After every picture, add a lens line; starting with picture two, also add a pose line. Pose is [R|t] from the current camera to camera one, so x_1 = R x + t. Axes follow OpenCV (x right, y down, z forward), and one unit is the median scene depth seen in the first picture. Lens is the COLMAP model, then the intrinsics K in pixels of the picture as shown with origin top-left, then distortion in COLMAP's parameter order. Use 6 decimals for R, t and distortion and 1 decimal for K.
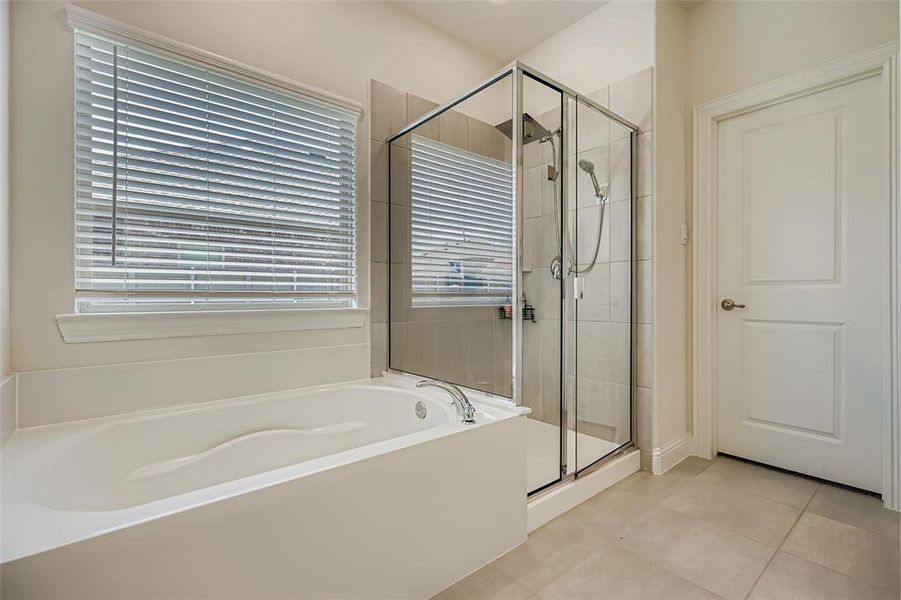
lens RADIAL K [[403.5, 0, 454.7], [0, 403.5, 296.9], [0, 0, 1]] dist [-0.000340, 0.000014]
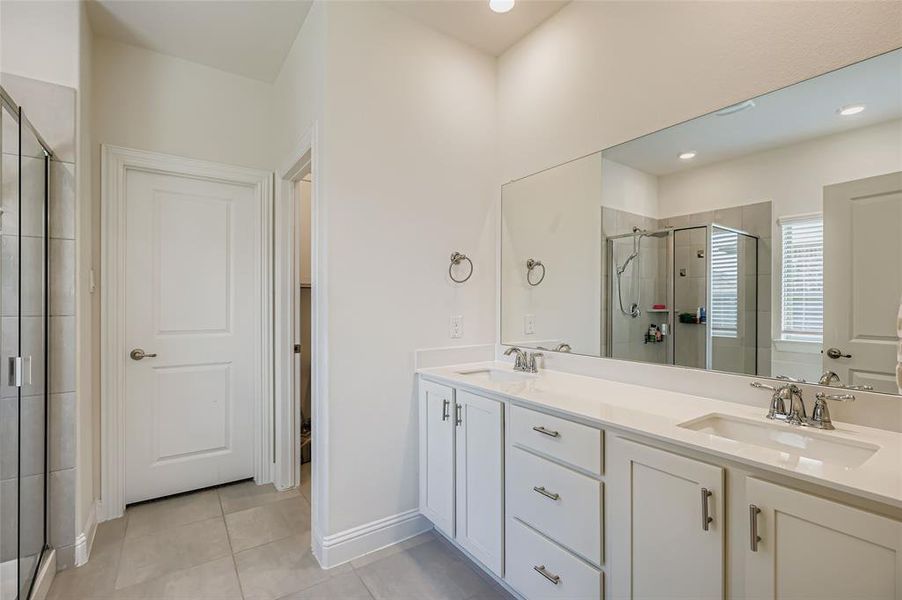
lens RADIAL K [[416.3, 0, 444.3], [0, 416.3, 300.6], [0, 0, 1]] dist [0.010371, -0.000205]
pose [[0.100485, 0.002174, 0.994936, -0.317192], [0.001814, 0.999996, -0.002368, -0.121224], [-0.994937, 0.002042, 0.100481, 0.135424]]
